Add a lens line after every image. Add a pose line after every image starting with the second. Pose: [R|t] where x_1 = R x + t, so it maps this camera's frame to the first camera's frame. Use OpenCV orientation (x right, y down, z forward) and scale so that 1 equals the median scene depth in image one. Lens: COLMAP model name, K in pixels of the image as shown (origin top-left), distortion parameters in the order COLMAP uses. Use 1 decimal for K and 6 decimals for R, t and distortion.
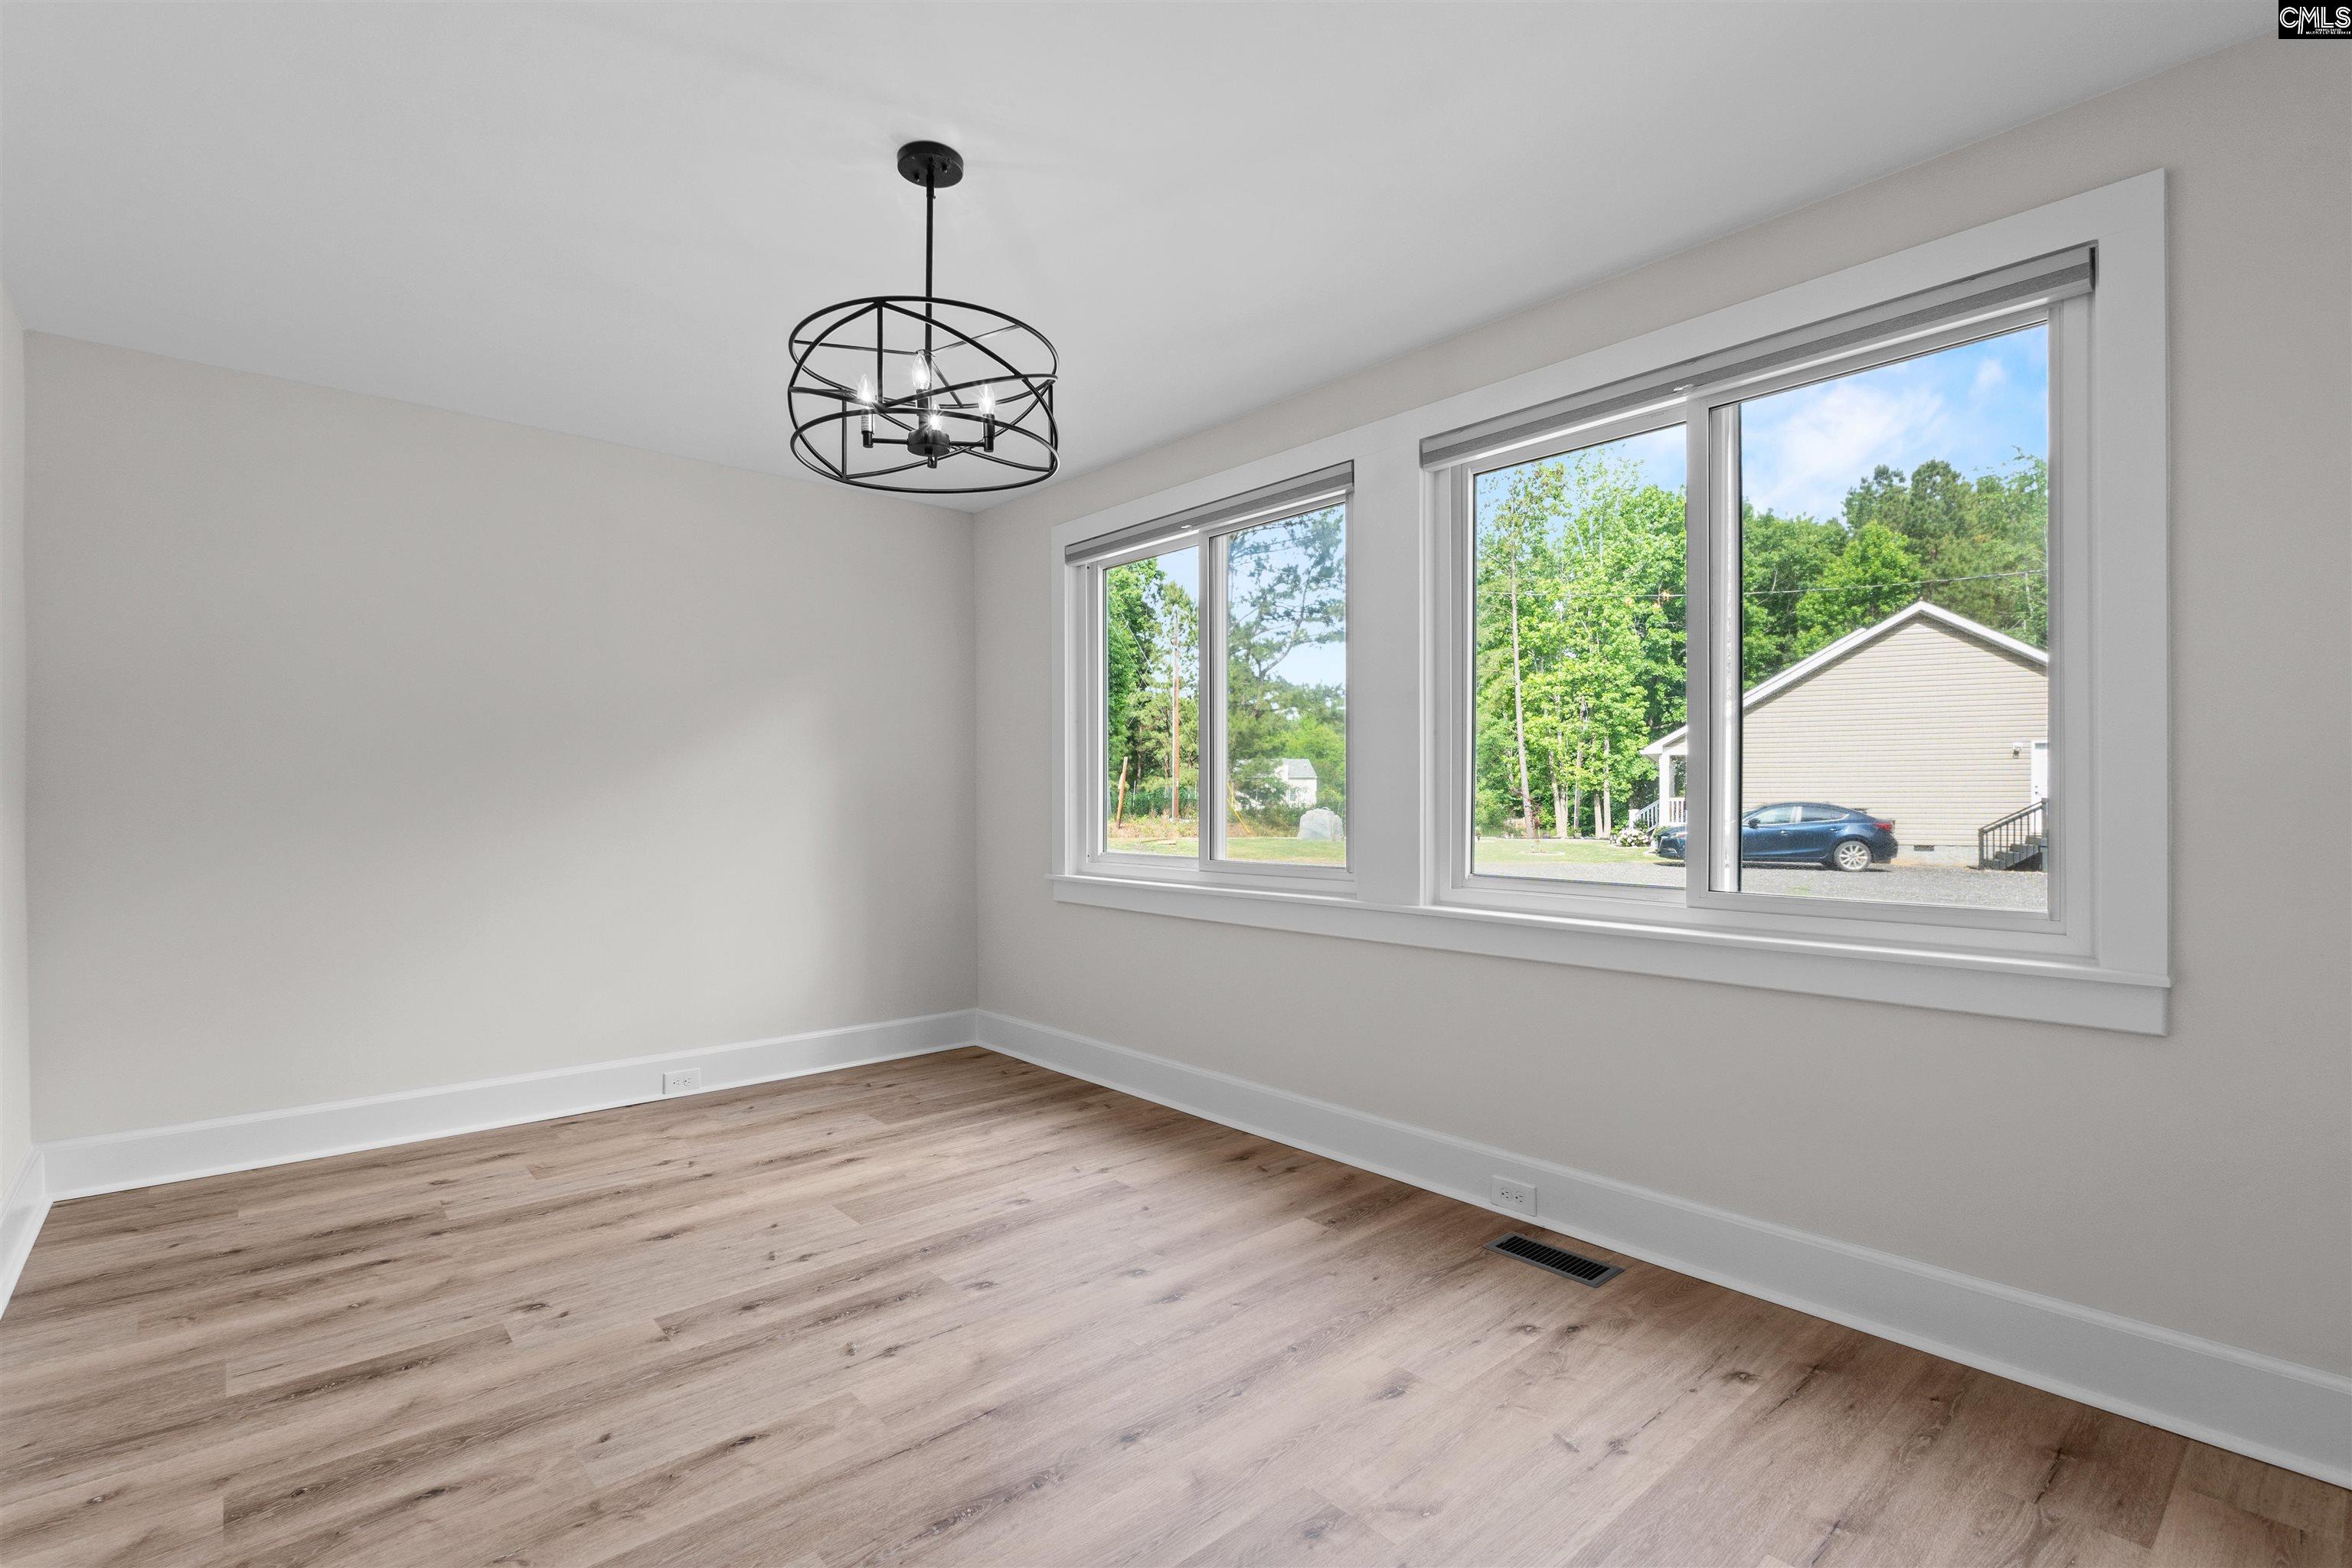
lens RADIAL K [[1079.0, 0, 1178.7], [0, 1079.0, 785.5], [0, 0, 1]] dist [-0.003976, 0.000979]
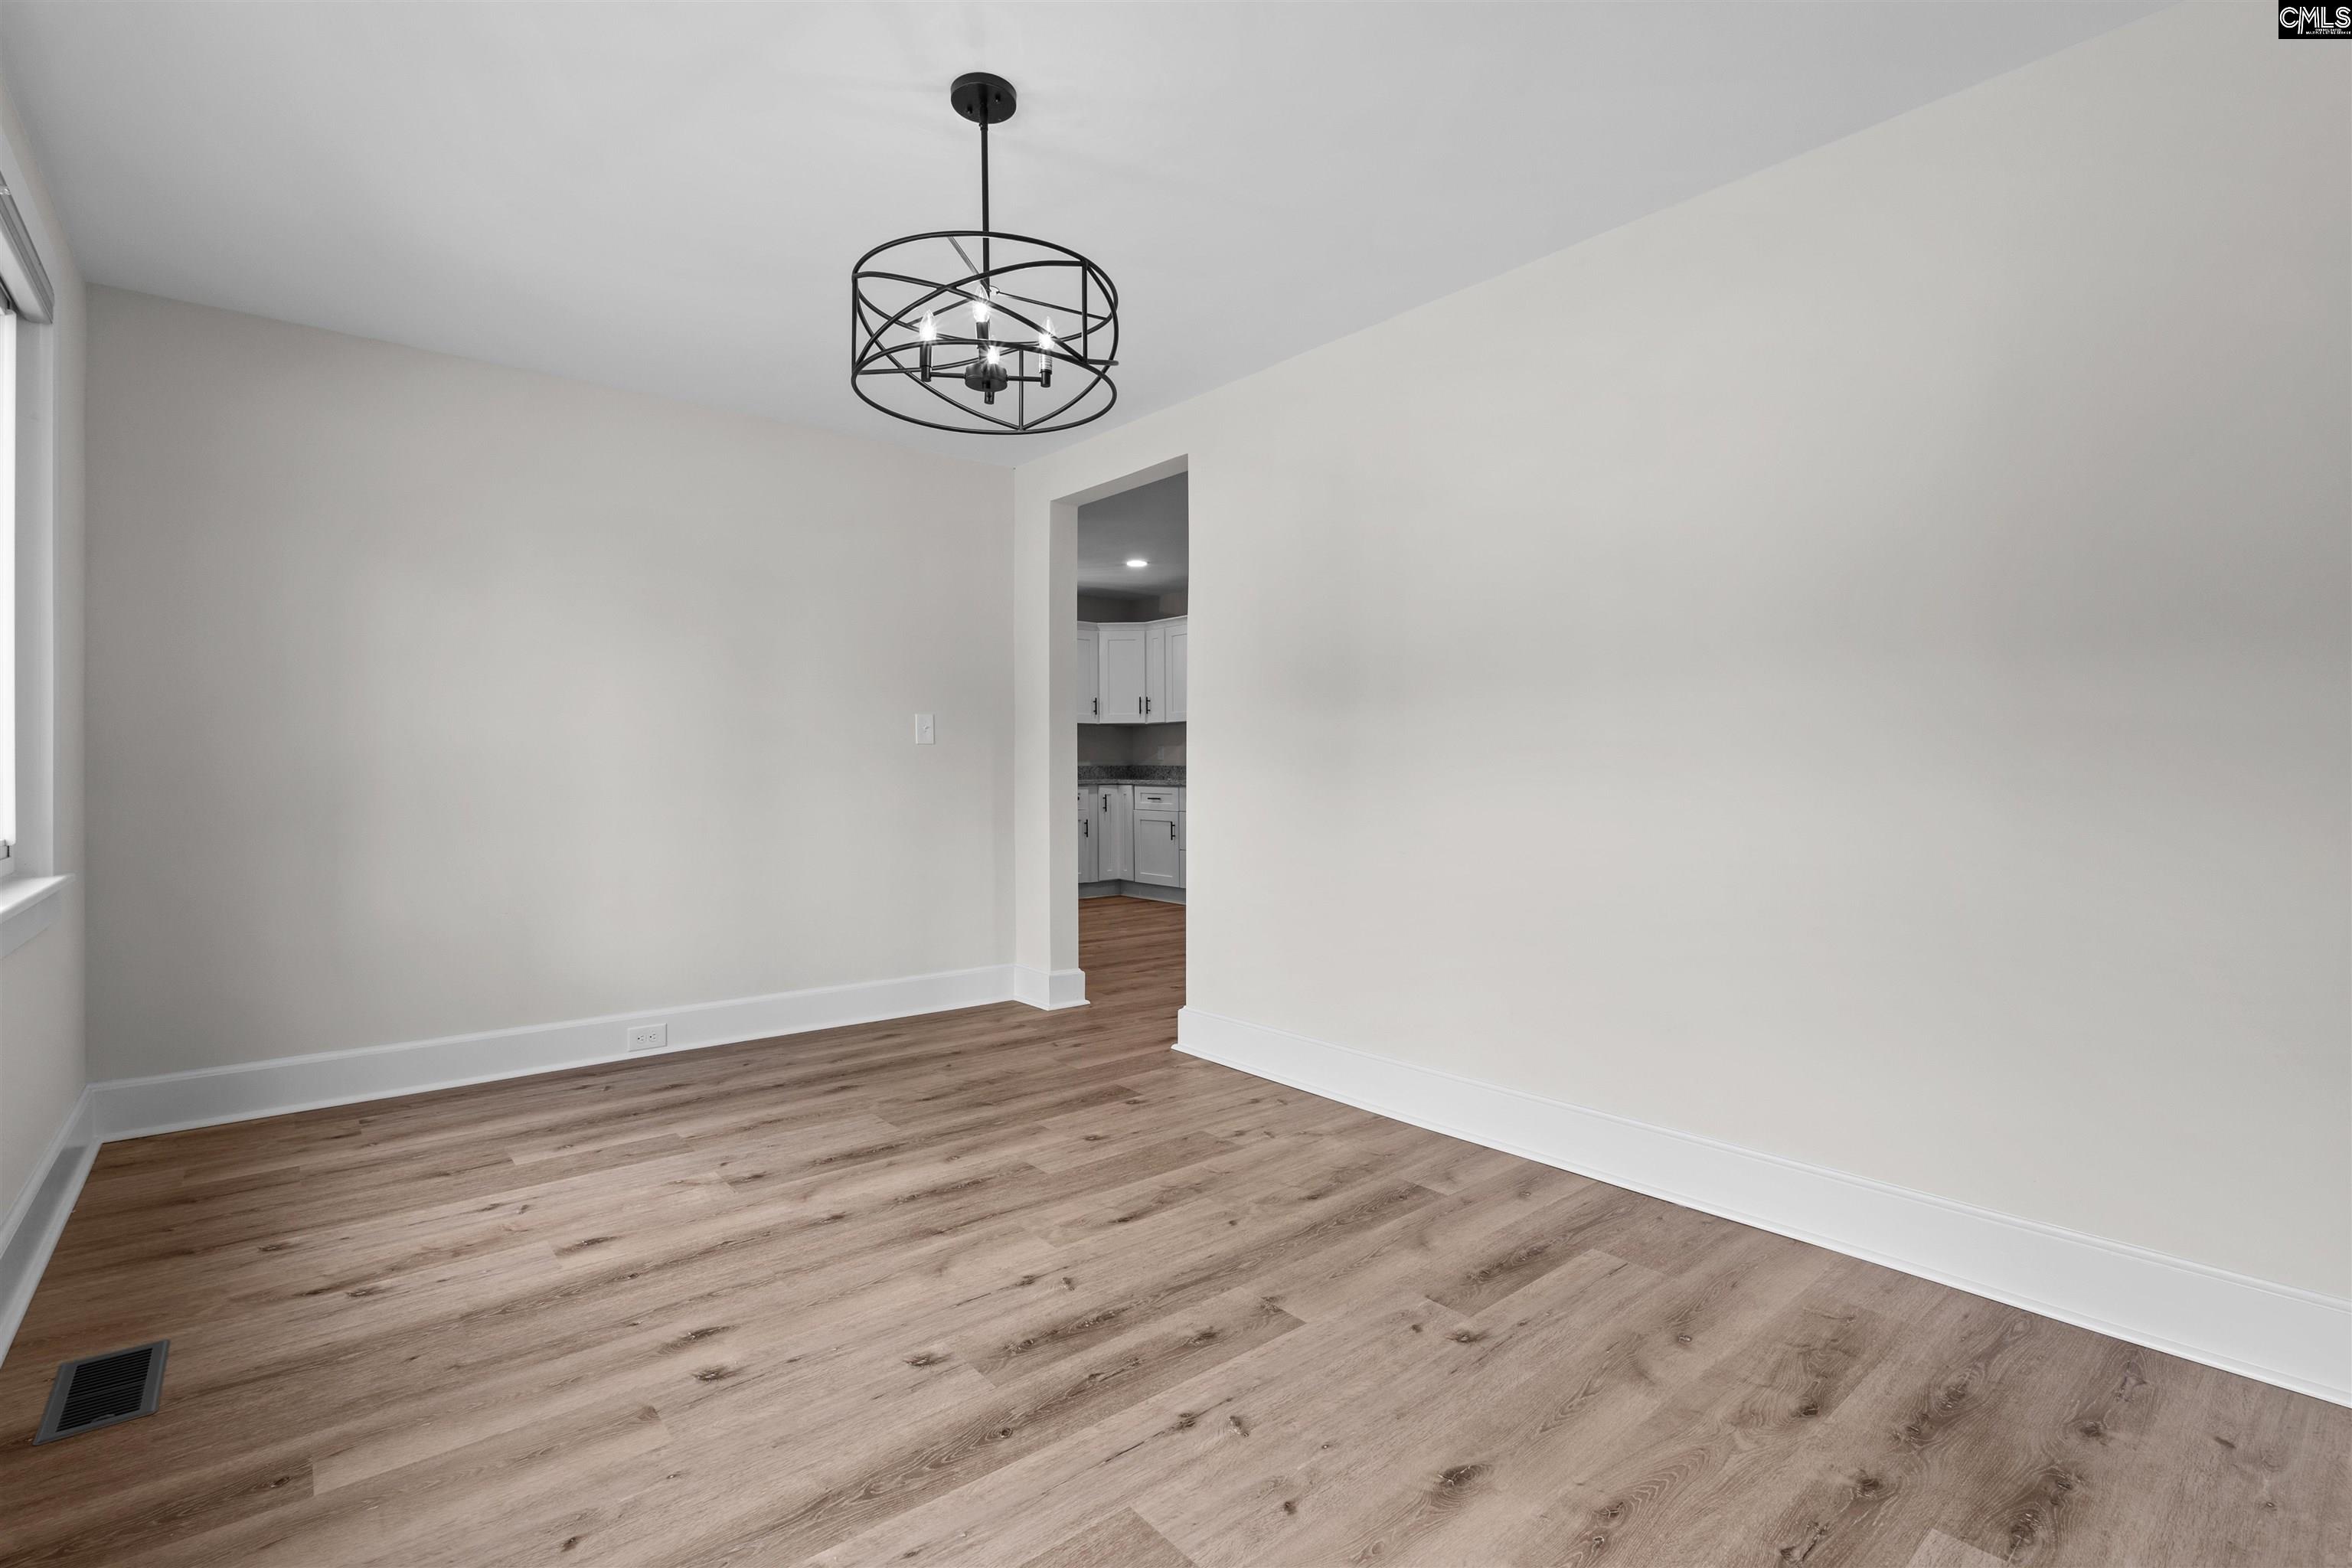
lens RADIAL K [[1079.0, 0, 1164.2], [0, 1079.0, 784.1], [0, 0, 1]] dist [-0.003976, 0.000979]
pose [[-0.999211, 0.003334, 0.039585, -0.413506], [0.003471, 0.999988, 0.003410, 0.056668], [-0.039573, 0.003544, -0.999210, 1.896946]]
